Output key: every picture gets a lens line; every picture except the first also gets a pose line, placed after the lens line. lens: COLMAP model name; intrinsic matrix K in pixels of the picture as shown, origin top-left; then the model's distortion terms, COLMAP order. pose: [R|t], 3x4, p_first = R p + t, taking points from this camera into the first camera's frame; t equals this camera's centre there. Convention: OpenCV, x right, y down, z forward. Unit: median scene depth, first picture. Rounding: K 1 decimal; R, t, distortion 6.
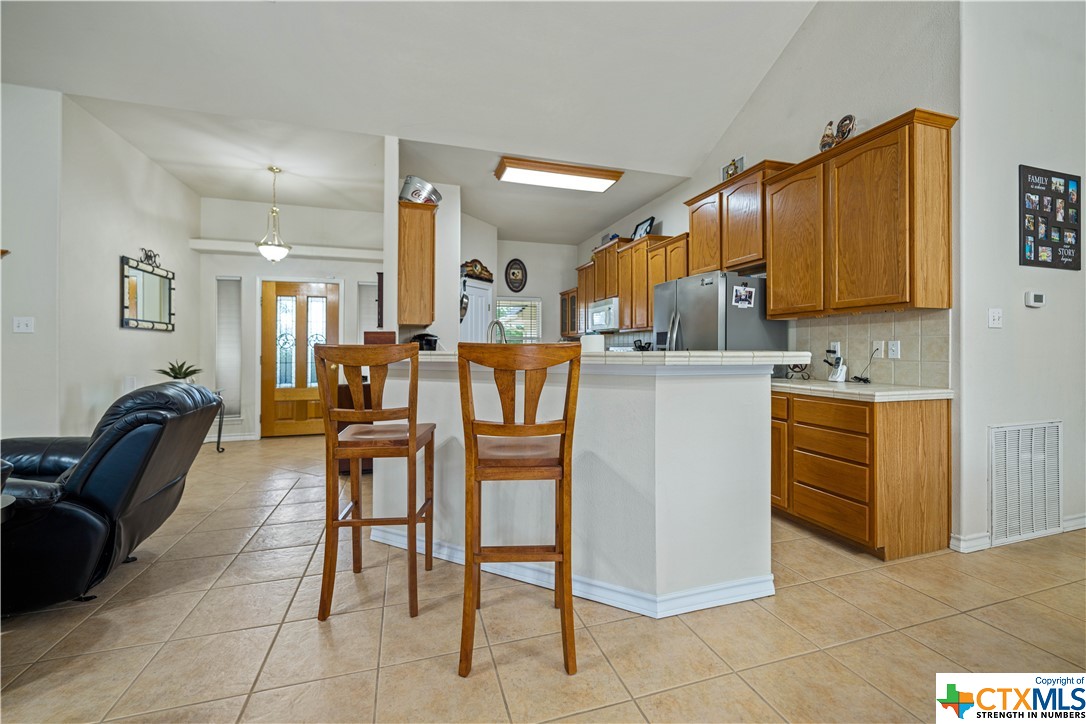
lens RADIAL K [[446.8, 0, 543.7], [0, 446.8, 346.3], [0, 0, 1]] dist [-0.000863, -0.000012]
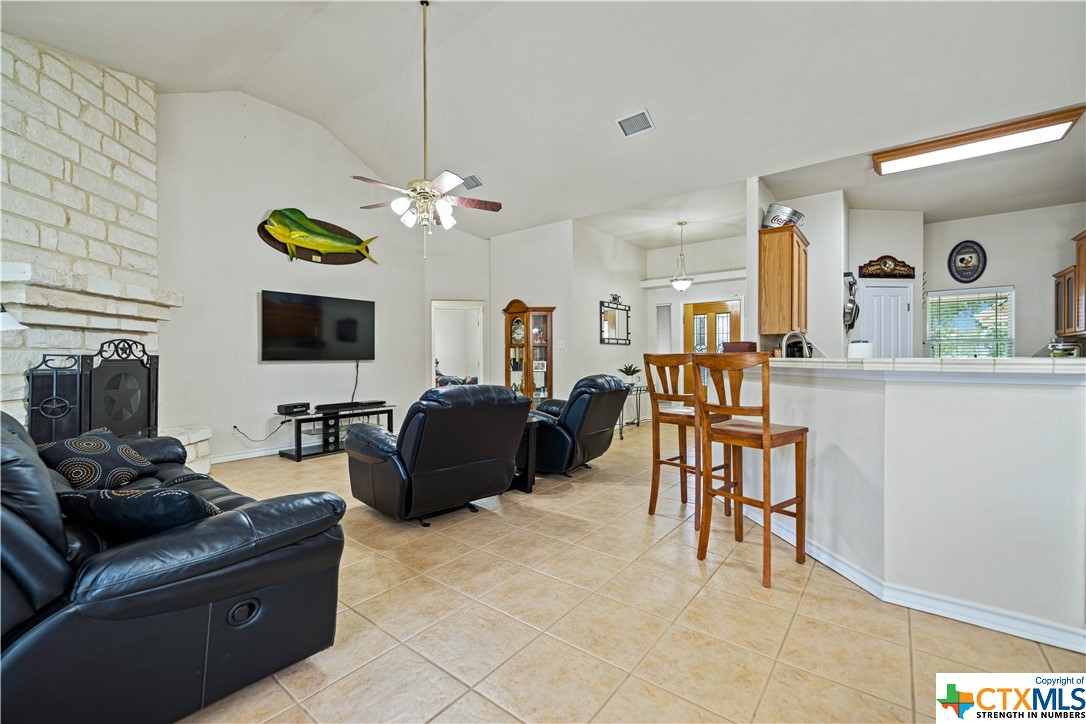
lens RADIAL K [[446.8, 0, 543.2], [0, 446.8, 359.8], [0, 0, 1]] dist [-0.000863, -0.000012]
pose [[0.568990, 0.003865, -0.822335, 0.312401], [0.009961, 0.999883, 0.011592, -0.002076], [0.822284, -0.014787, 0.568885, -0.139973]]
